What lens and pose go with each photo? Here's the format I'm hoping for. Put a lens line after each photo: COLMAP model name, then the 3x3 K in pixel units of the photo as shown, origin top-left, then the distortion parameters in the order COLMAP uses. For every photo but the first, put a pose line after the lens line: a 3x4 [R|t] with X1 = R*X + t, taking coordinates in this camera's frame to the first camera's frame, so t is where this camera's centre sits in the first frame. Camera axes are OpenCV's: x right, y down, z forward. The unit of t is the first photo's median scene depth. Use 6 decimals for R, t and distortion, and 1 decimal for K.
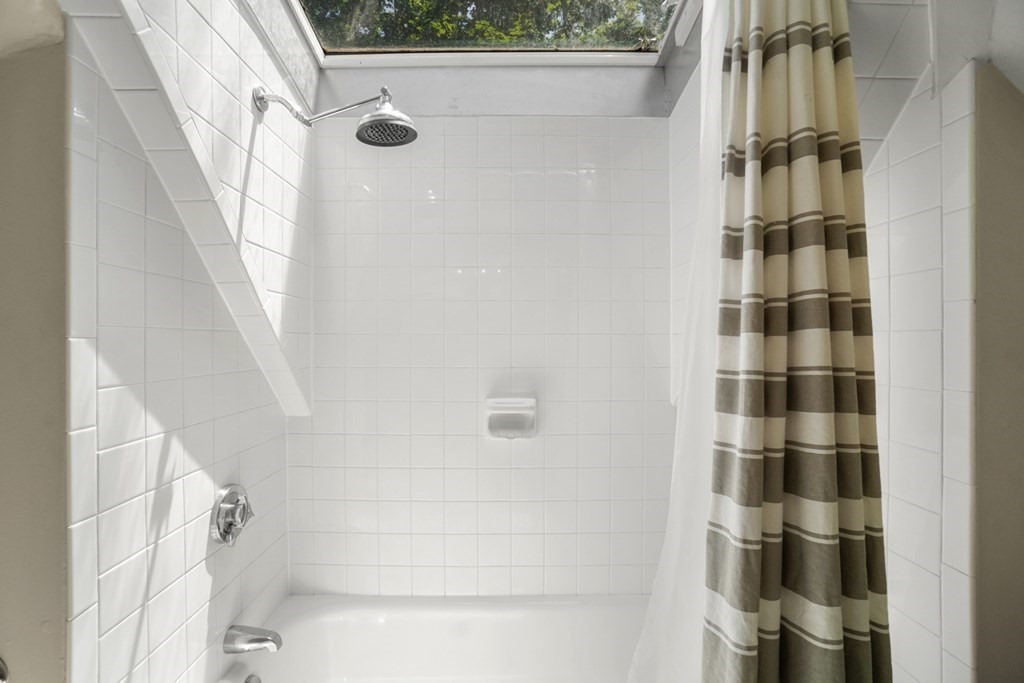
lens RADIAL K [[466.3, 0, 508.4], [0, 466.3, 344.3], [0, 0, 1]] dist [-0.039486, 0.020760]
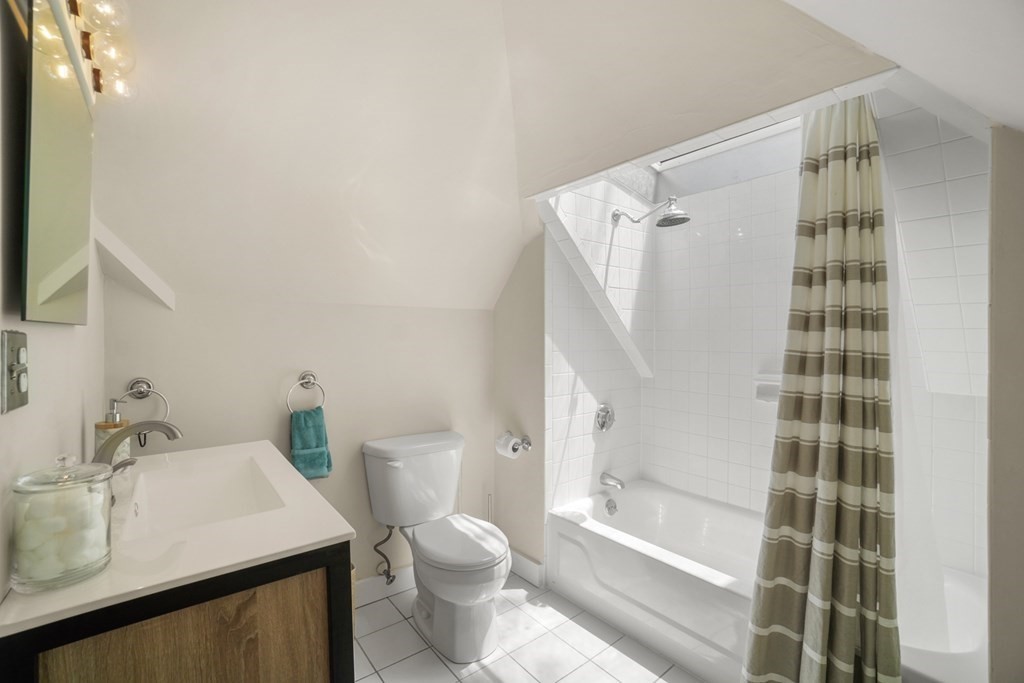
lens RADIAL K [[452.5, 0, 507.0], [0, 452.5, 332.0], [0, 0, 1]] dist [-0.059288, 0.018797]
pose [[0.612296, -0.007053, -0.790597, 0.761730], [0.000636, 0.999964, -0.008428, -0.003162], [0.790628, 0.004658, 0.612279, -0.619435]]
